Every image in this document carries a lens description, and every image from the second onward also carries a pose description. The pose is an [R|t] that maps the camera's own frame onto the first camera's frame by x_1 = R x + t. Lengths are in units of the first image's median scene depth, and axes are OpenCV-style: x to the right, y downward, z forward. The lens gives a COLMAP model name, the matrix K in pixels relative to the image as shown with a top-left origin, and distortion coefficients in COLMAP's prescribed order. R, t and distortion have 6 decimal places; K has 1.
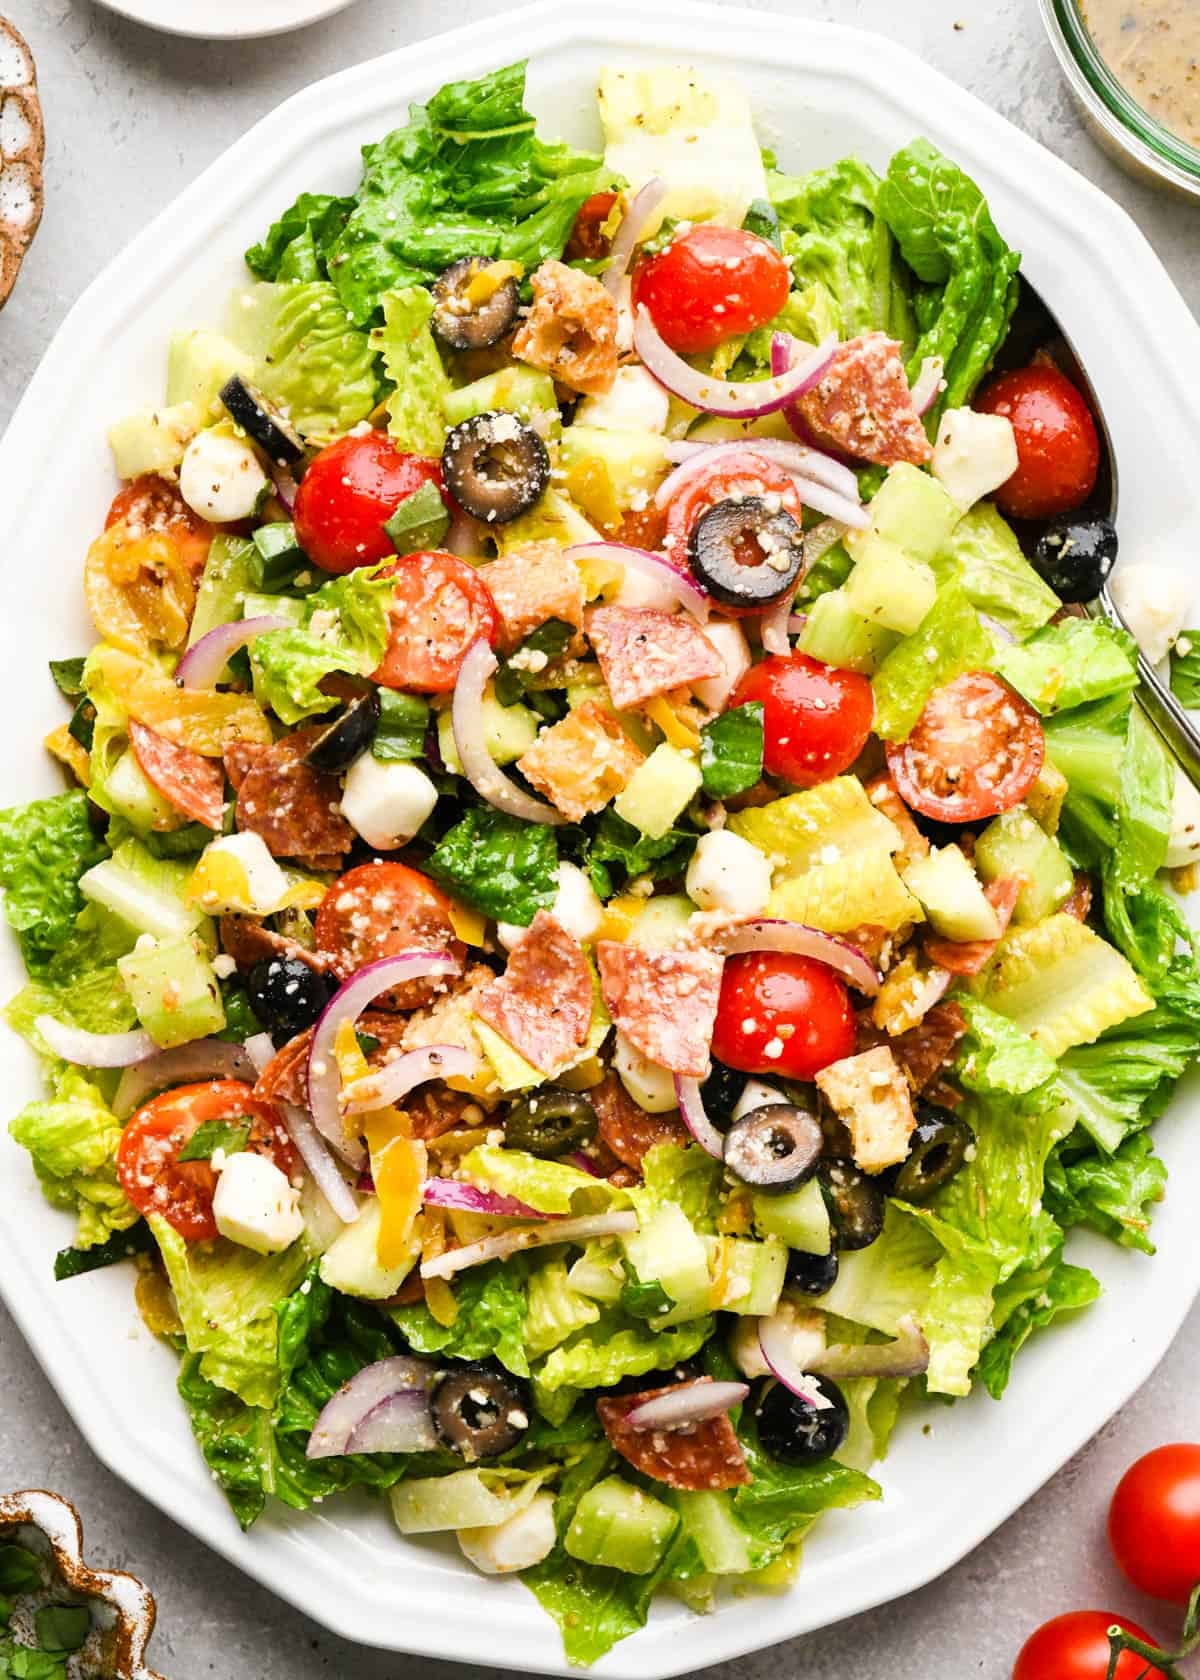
lens RADIAL K [[2436.3, 0, 531.1], [0, 2436.3, 845.2], [0, 0, 1]] dist [-0.002661, 0.004807]
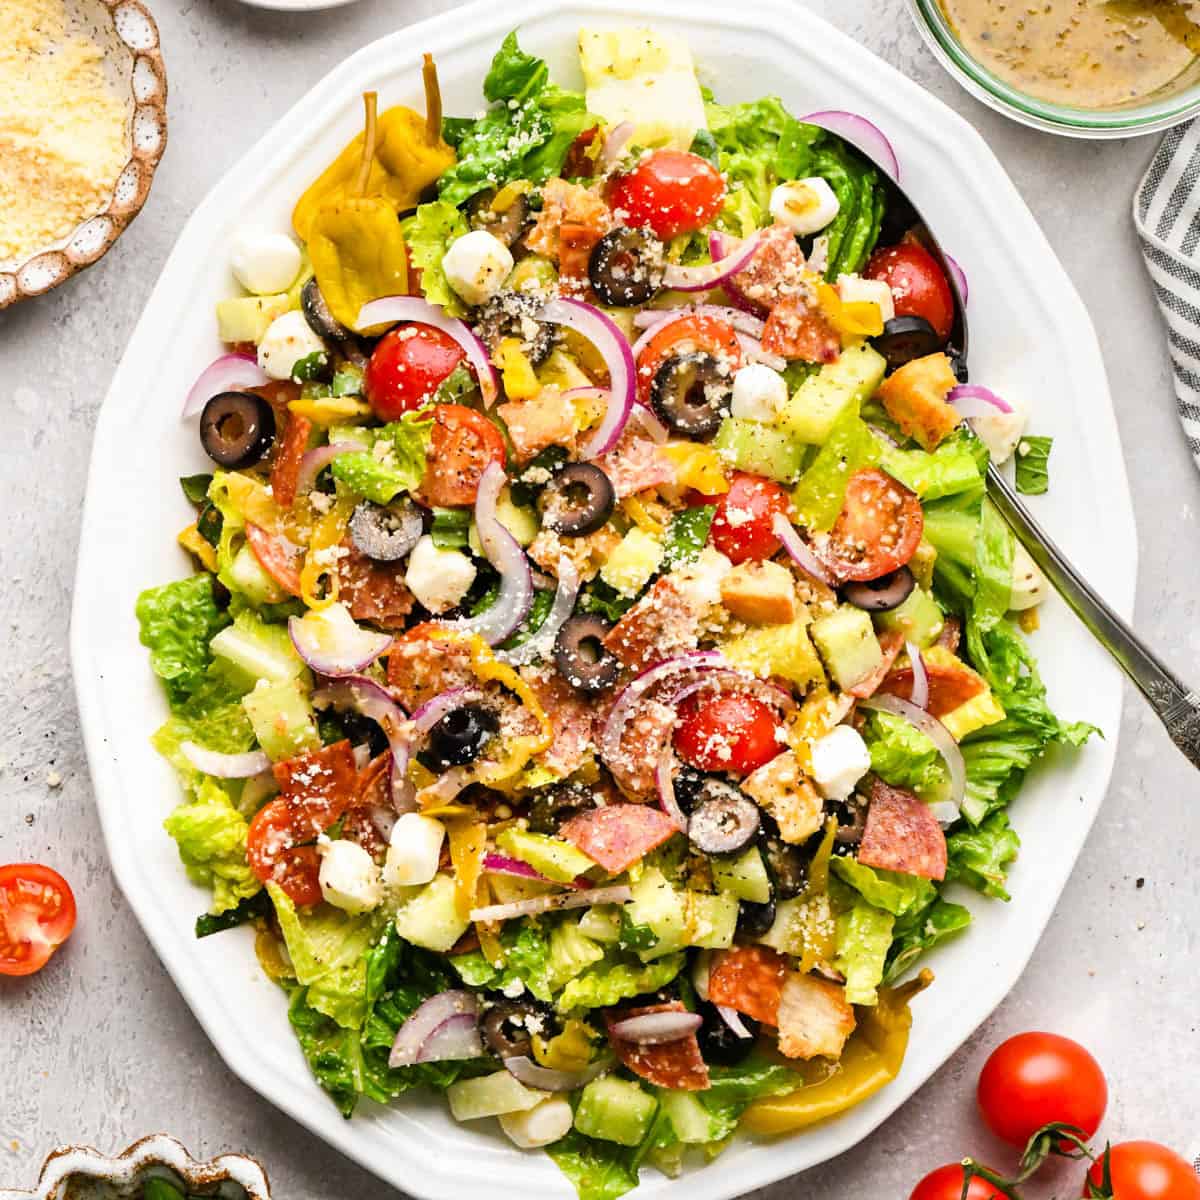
lens RADIAL K [[2935.4, 0, 600.2], [0, 2935.4, 597.0], [0, 0, 1]] dist [-0.100232, -0.375025]
pose [[0.997466, -0.022952, 0.067334, -0.077622], [0.022858, 0.999736, 0.002167, -0.008267], [-0.067366, -0.000623, 0.997728, -0.621821]]
